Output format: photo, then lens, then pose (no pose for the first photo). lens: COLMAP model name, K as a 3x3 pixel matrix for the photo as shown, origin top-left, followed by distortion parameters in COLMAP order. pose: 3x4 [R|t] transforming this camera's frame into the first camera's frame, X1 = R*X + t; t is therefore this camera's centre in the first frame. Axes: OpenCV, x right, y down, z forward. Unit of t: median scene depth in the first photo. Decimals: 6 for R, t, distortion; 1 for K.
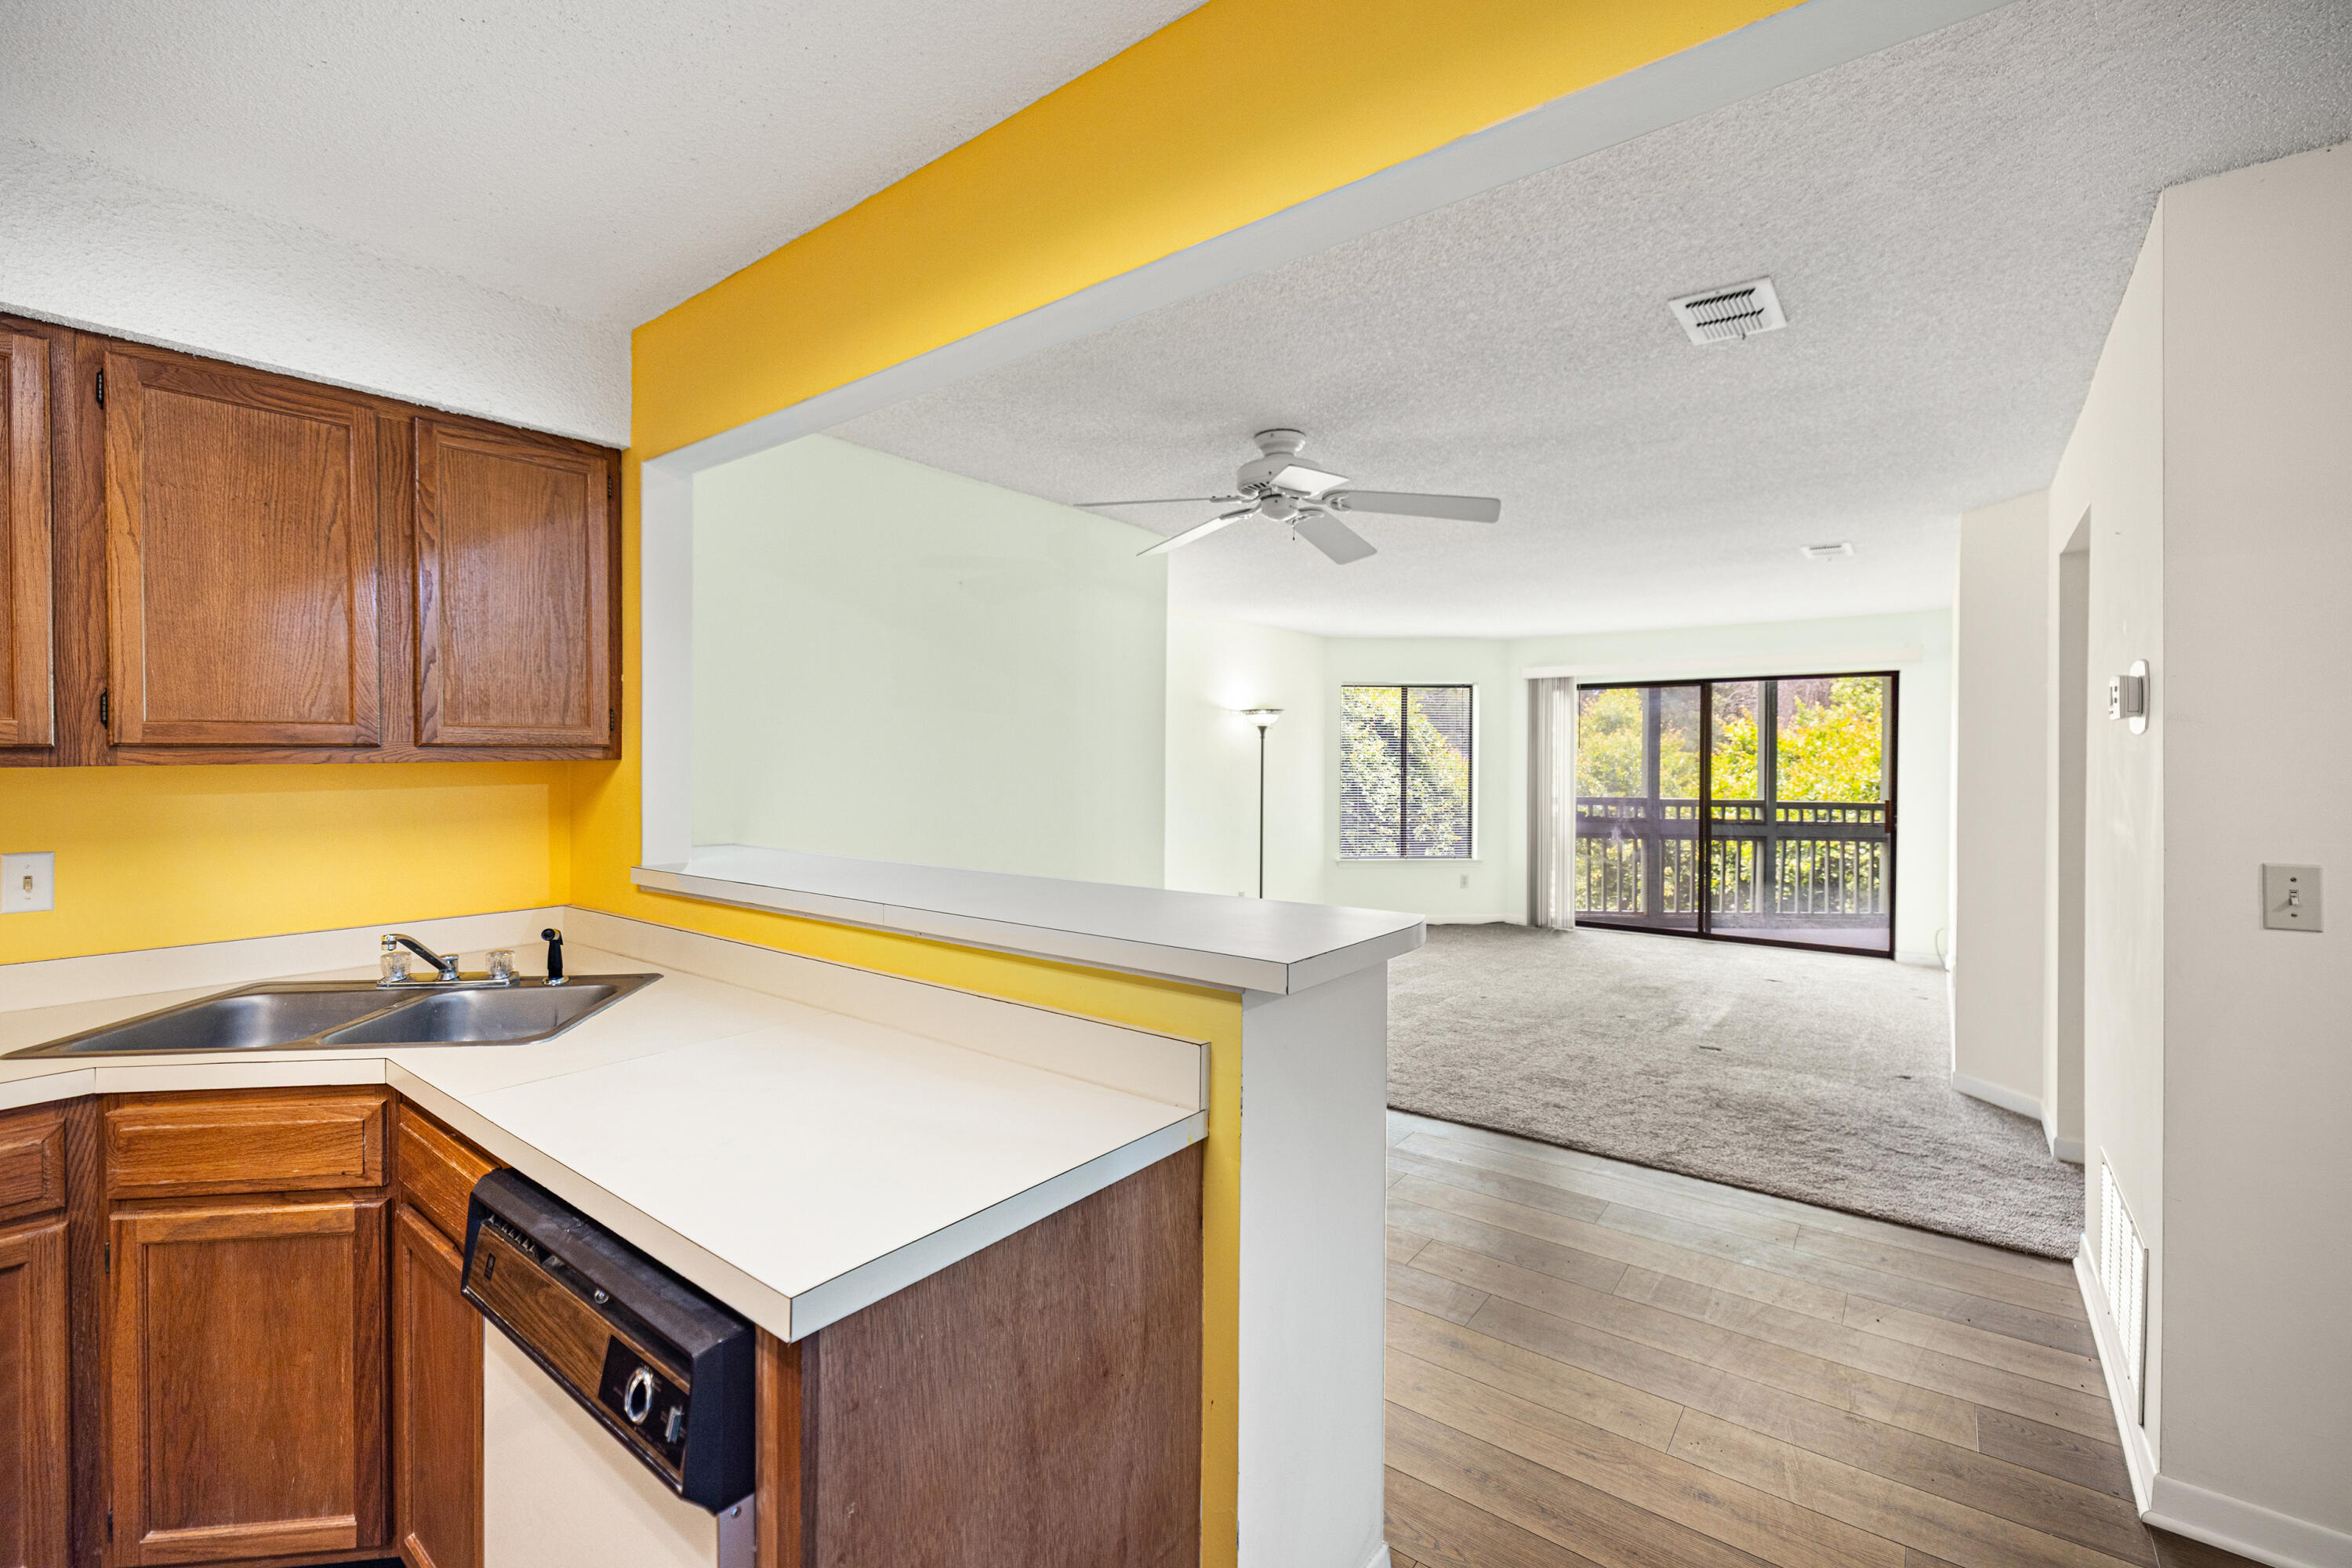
lens RADIAL K [[1005.8, 0, 1151.1], [0, 1005.8, 758.5], [0, 0, 1]] dist [0.007992, 0.000407]
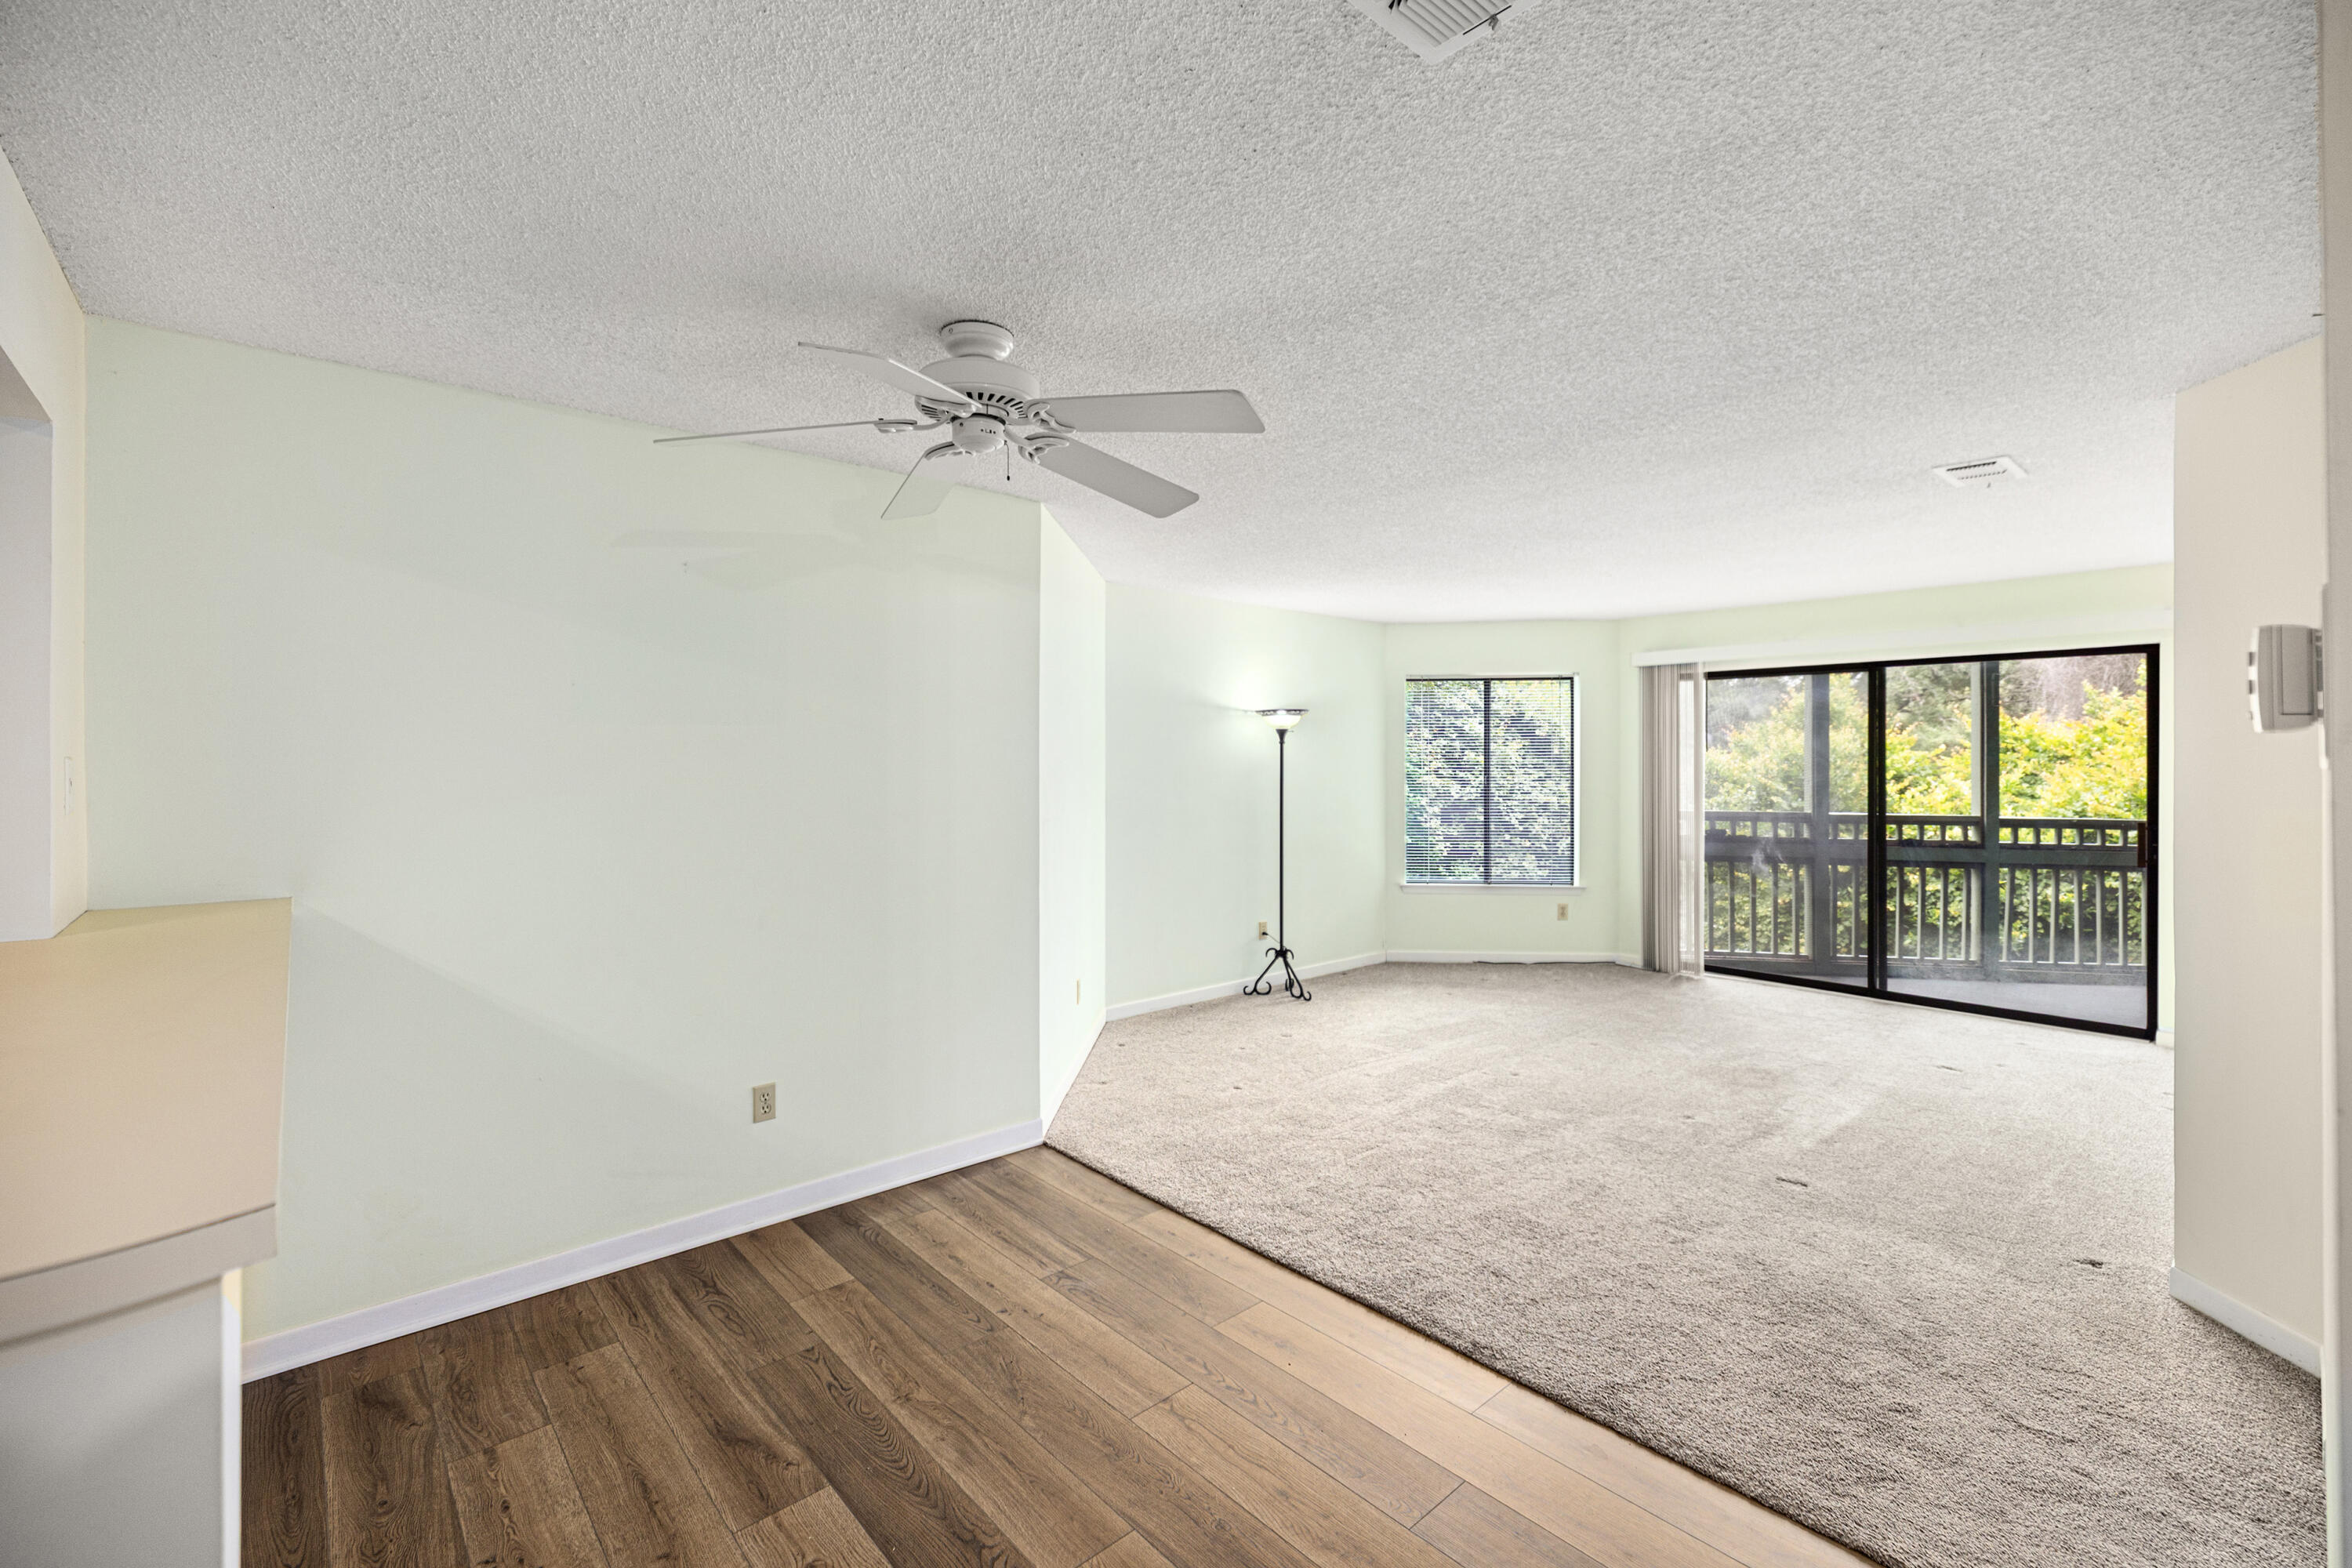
lens RADIAL K [[1002.8, 0, 1141.7], [0, 1002.8, 751.1], [0, 0, 1]] dist [0.000924, -0.000332]
pose [[0.979596, -0.005982, -0.200887, 0.144561], [0.004723, 0.999966, -0.006746, -0.007502], [0.200920, 0.005660, 0.979591, 0.125243]]
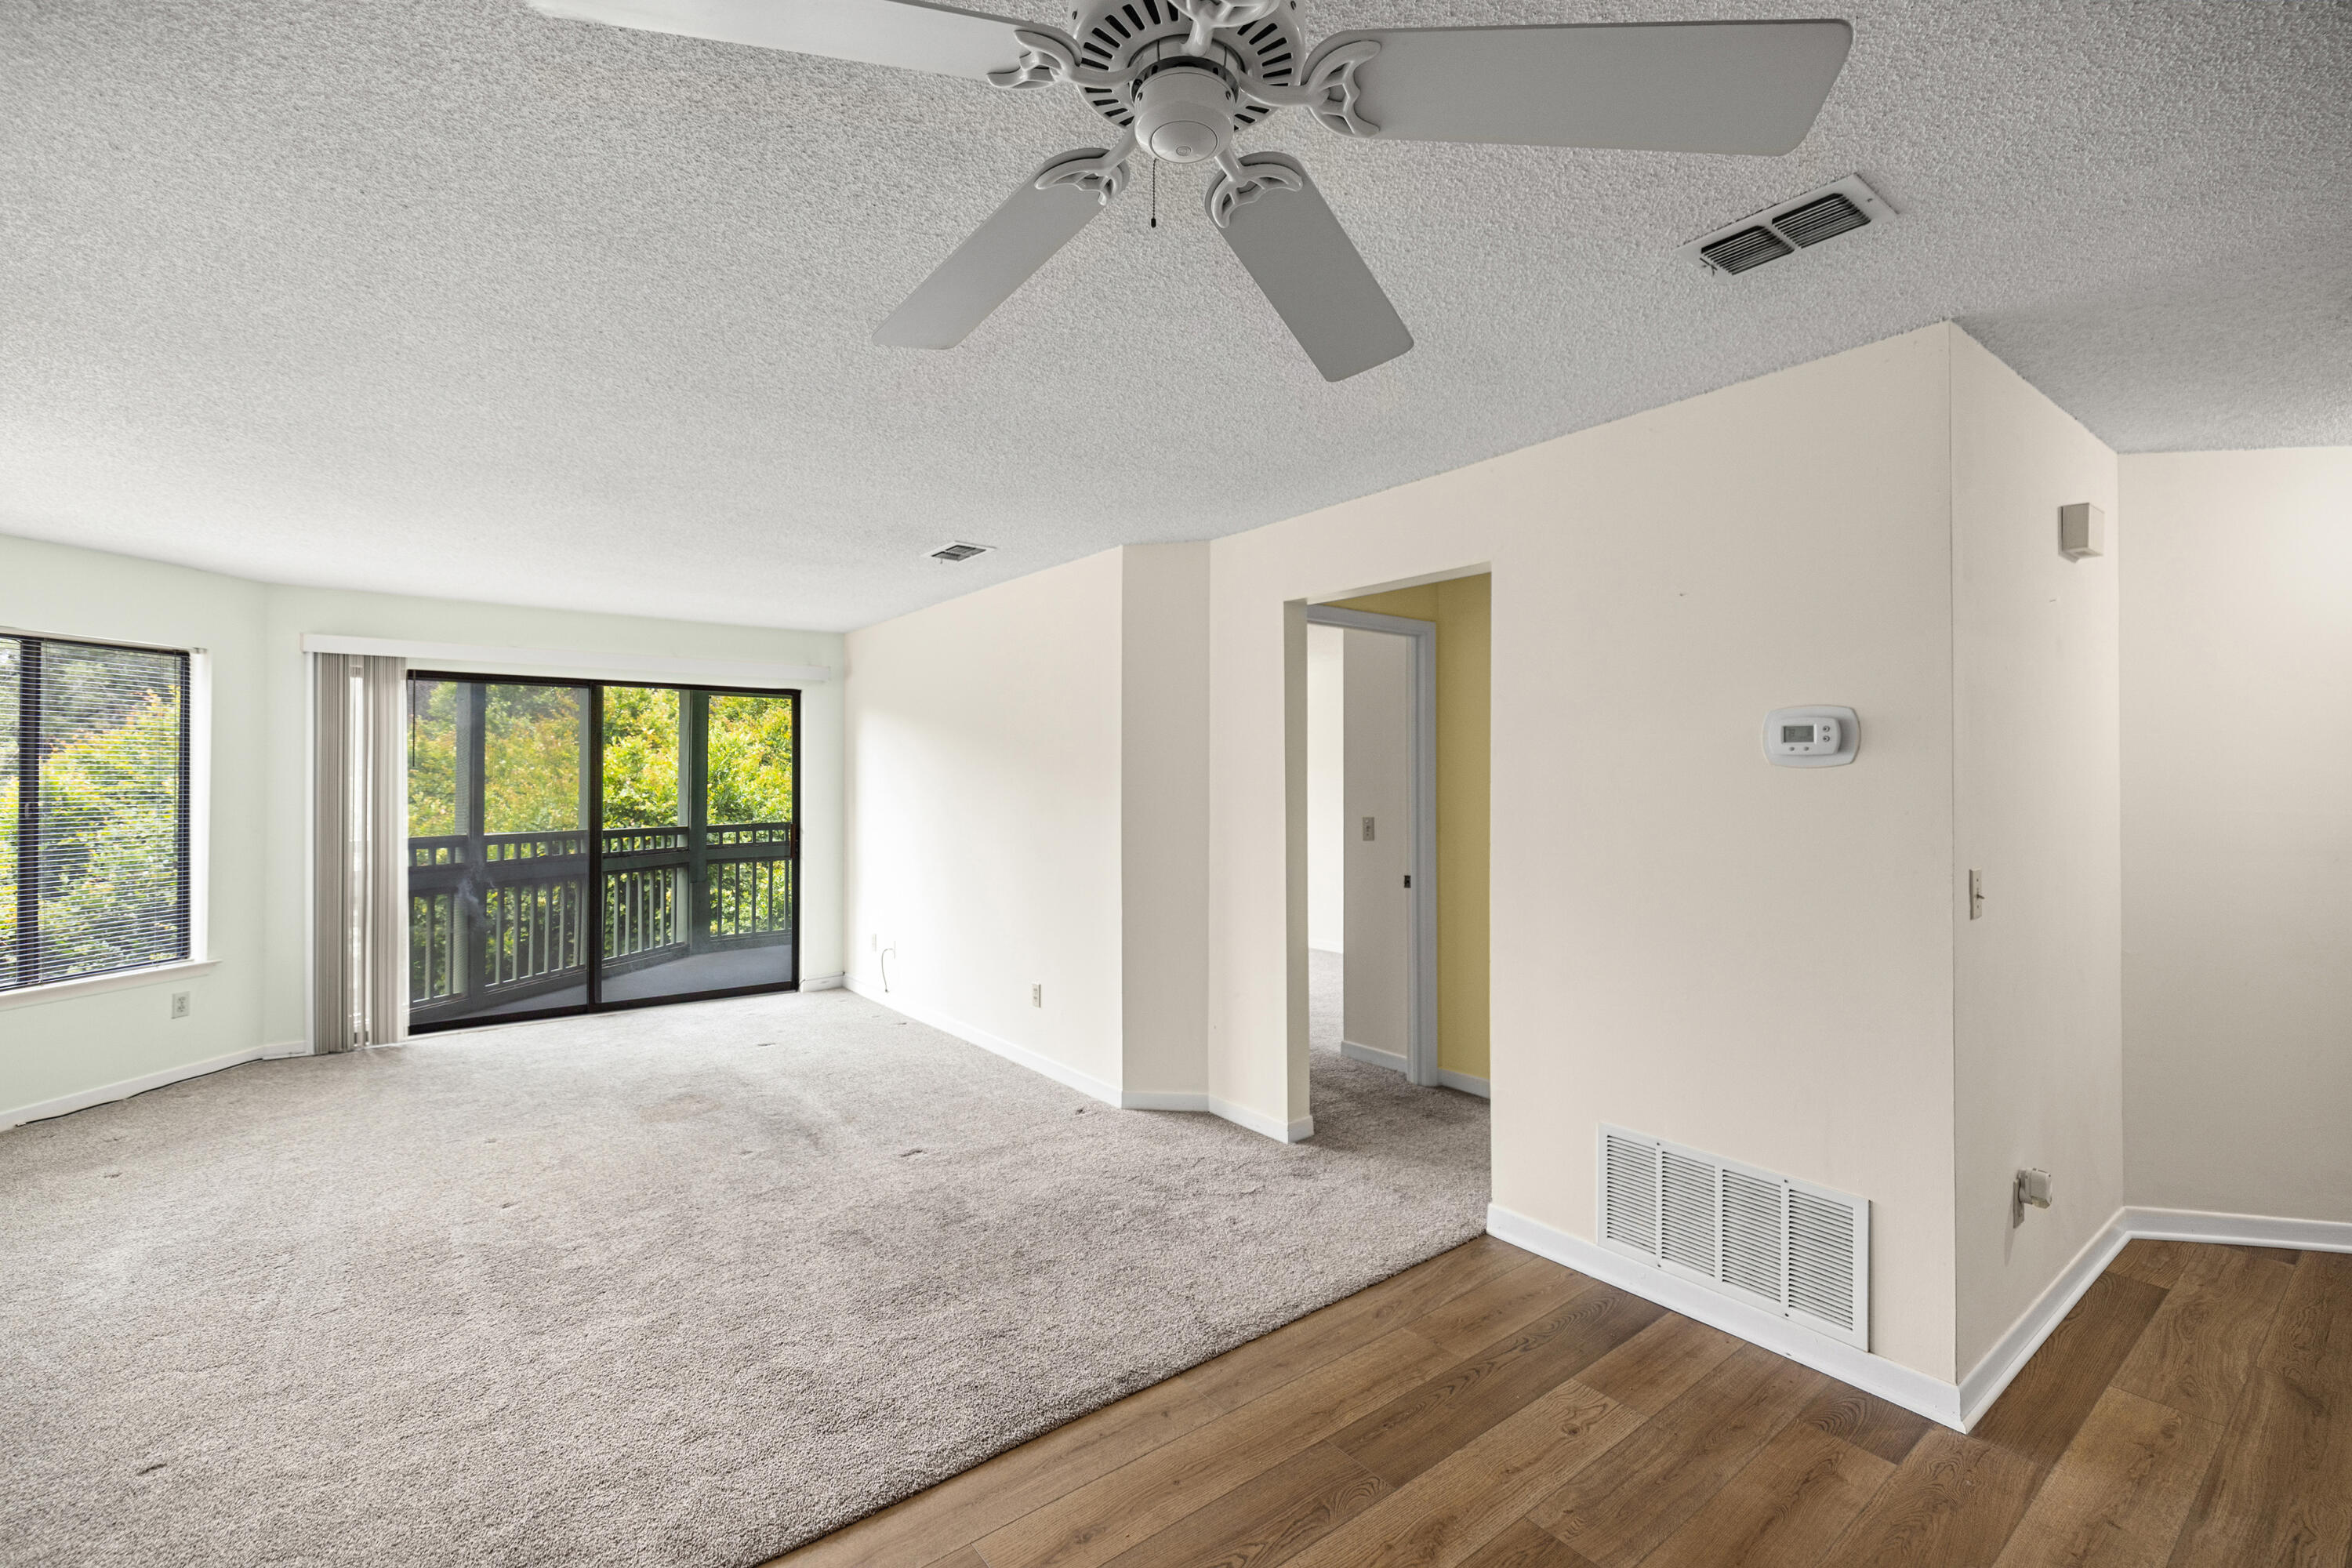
lens RADIAL K [[1012.2, 0, 1174.3], [0, 1012.2, 774.3], [0, 0, 1]] dist [0.001665, 0.000418]
pose [[0.262796, -0.001636, 0.964850, -0.087085], [0.003237, 0.999994, 0.000814, -0.004284], [-0.964846, 0.002909, 0.262800, 0.344462]]
